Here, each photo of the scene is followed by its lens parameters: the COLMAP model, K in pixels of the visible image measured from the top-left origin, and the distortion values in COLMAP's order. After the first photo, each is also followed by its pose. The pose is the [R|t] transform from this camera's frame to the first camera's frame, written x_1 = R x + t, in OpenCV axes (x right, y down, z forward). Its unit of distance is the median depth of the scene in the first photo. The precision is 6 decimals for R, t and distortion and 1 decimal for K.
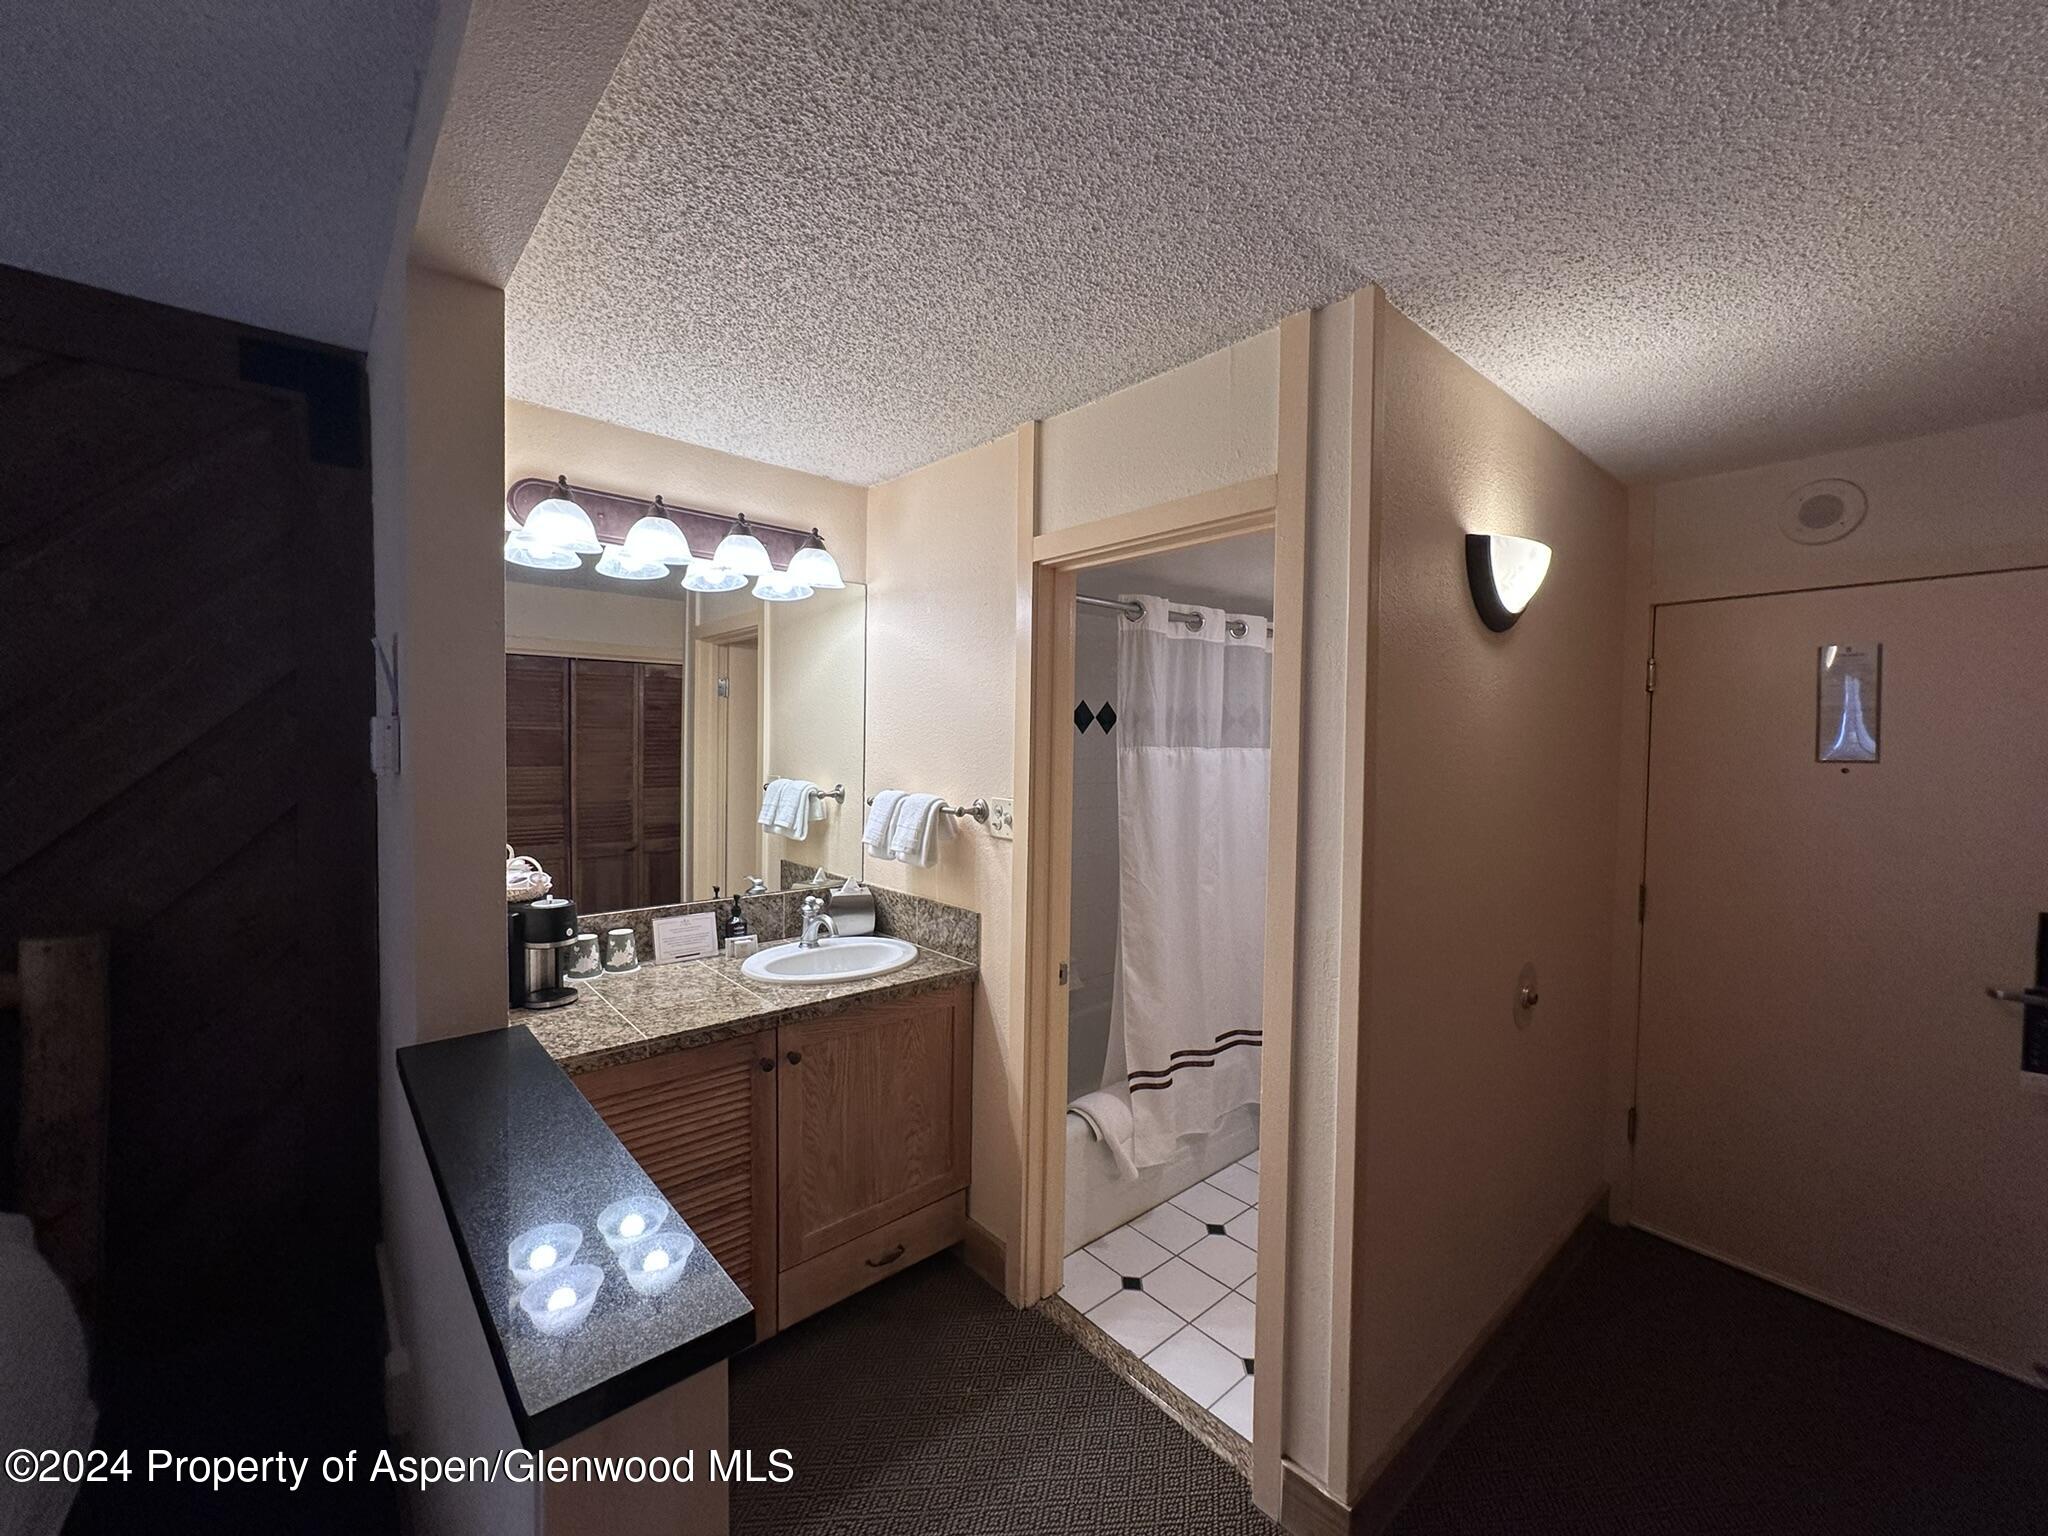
lens RADIAL K [[822.5, 0, 1020.5], [0, 822.5, 761.4], [0, 0, 1]] dist [-0.002162, 0.000421]
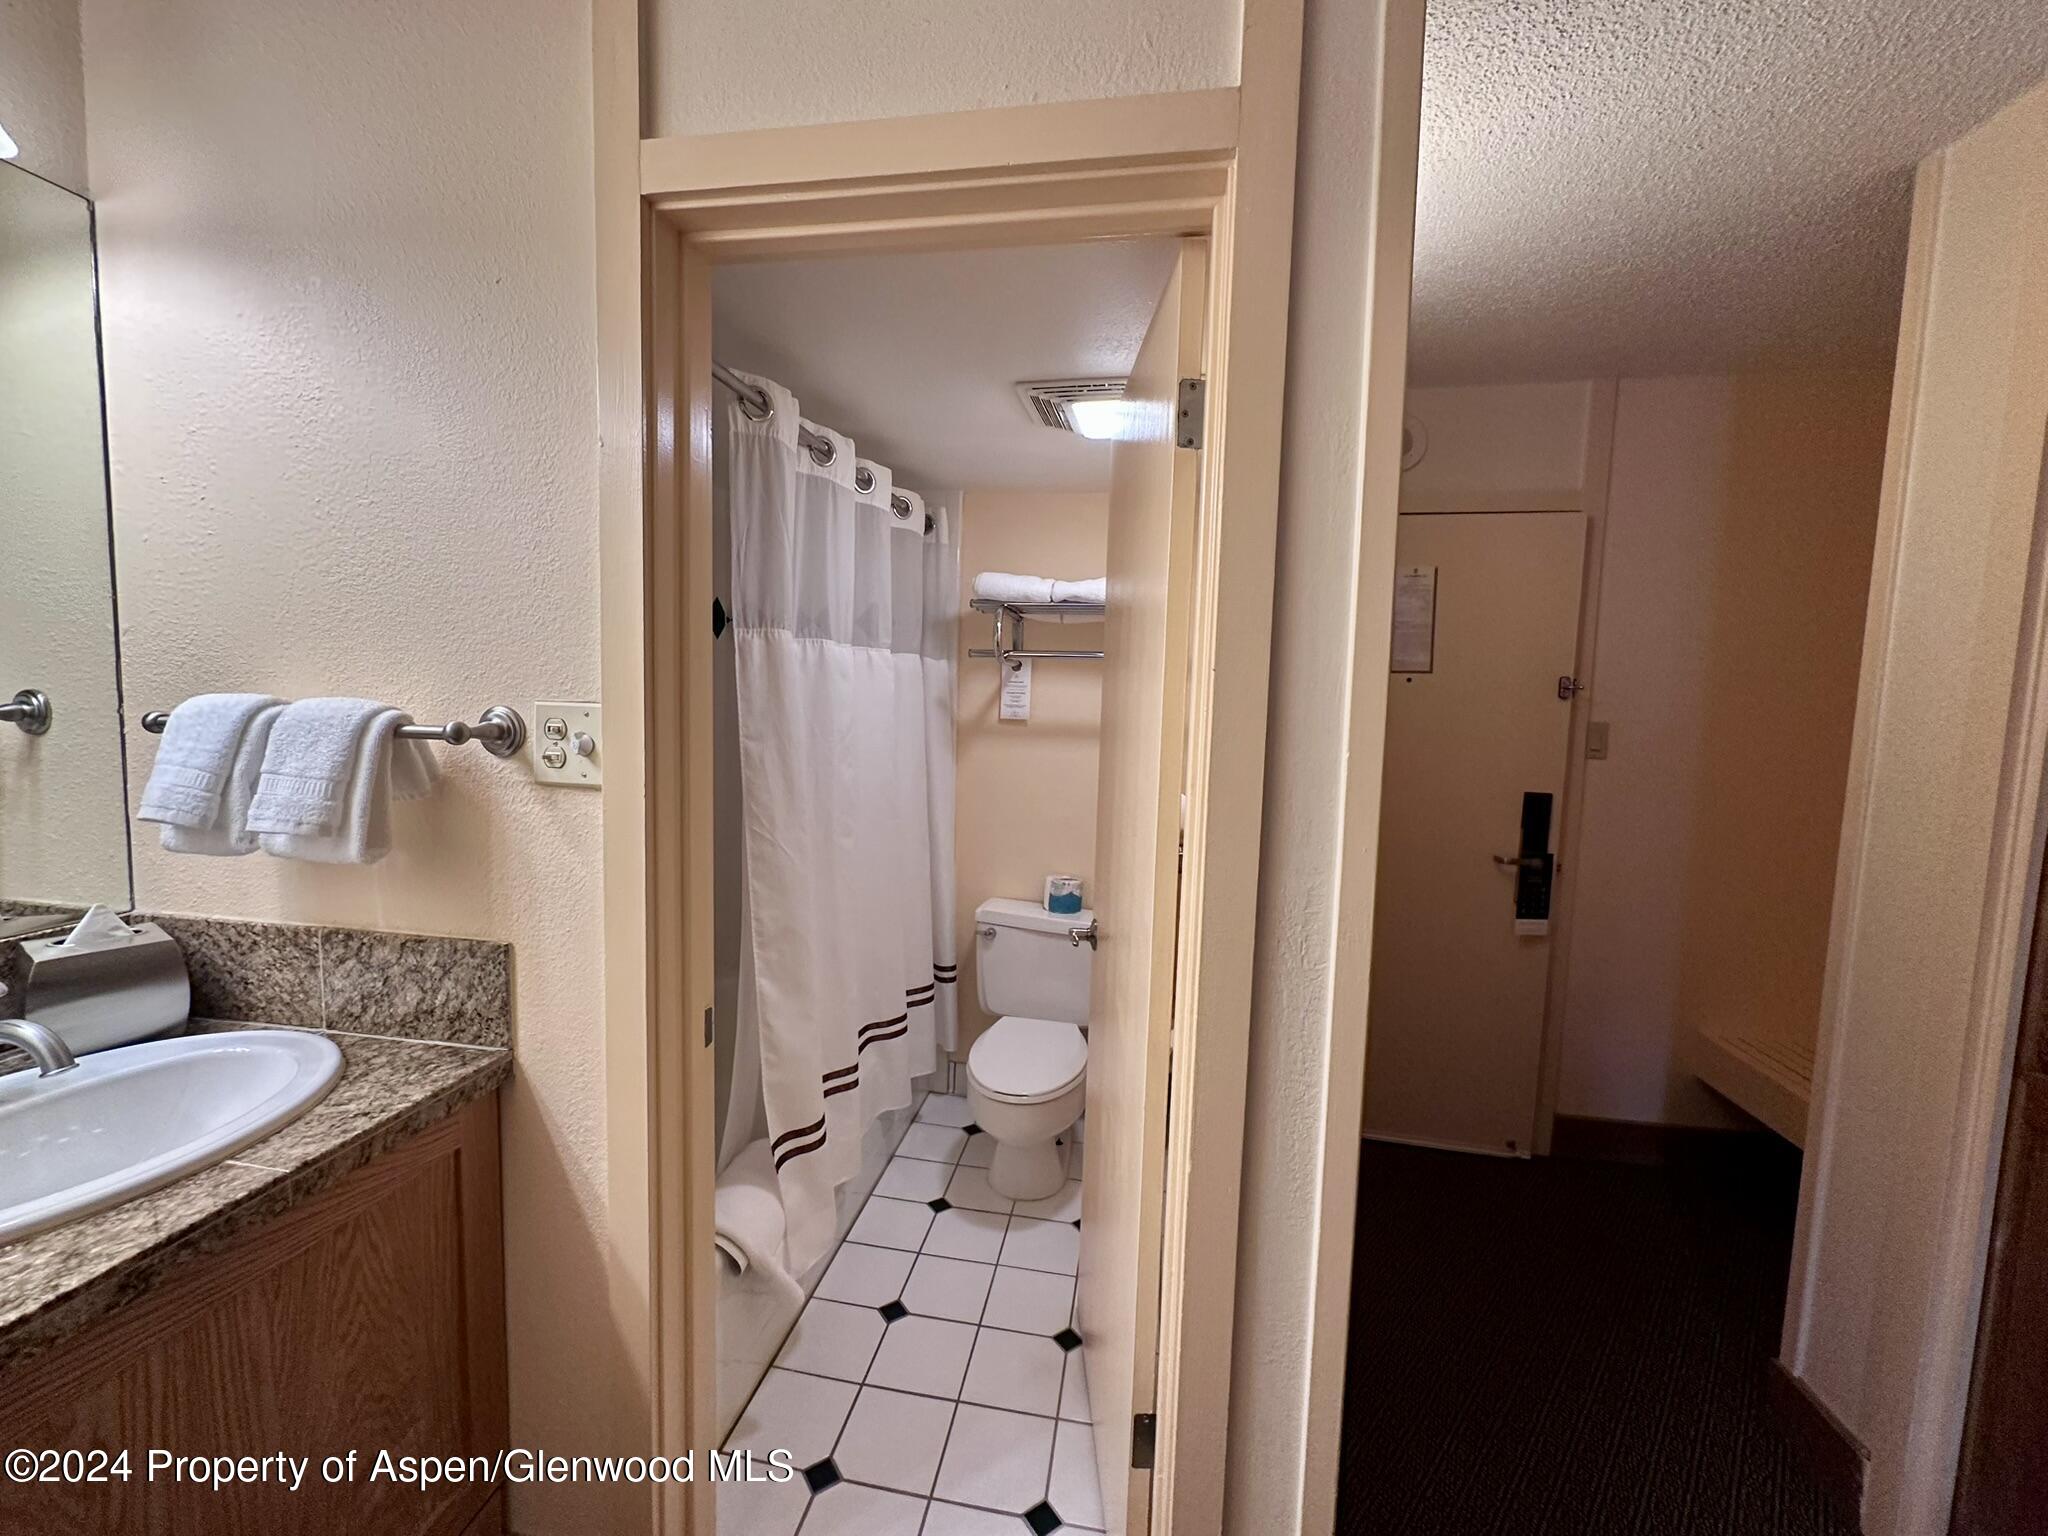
lens RADIAL K [[822.5, 0, 1025.8], [0, 822.5, 765.9], [0, 0, 1]] dist [-0.002162, 0.000421]
pose [[0.775433, -0.046363, 0.629725, -0.108625], [-0.000759, 0.997232, 0.074355, 0.042063], [-0.631429, -0.058135, 0.773251, 0.418690]]
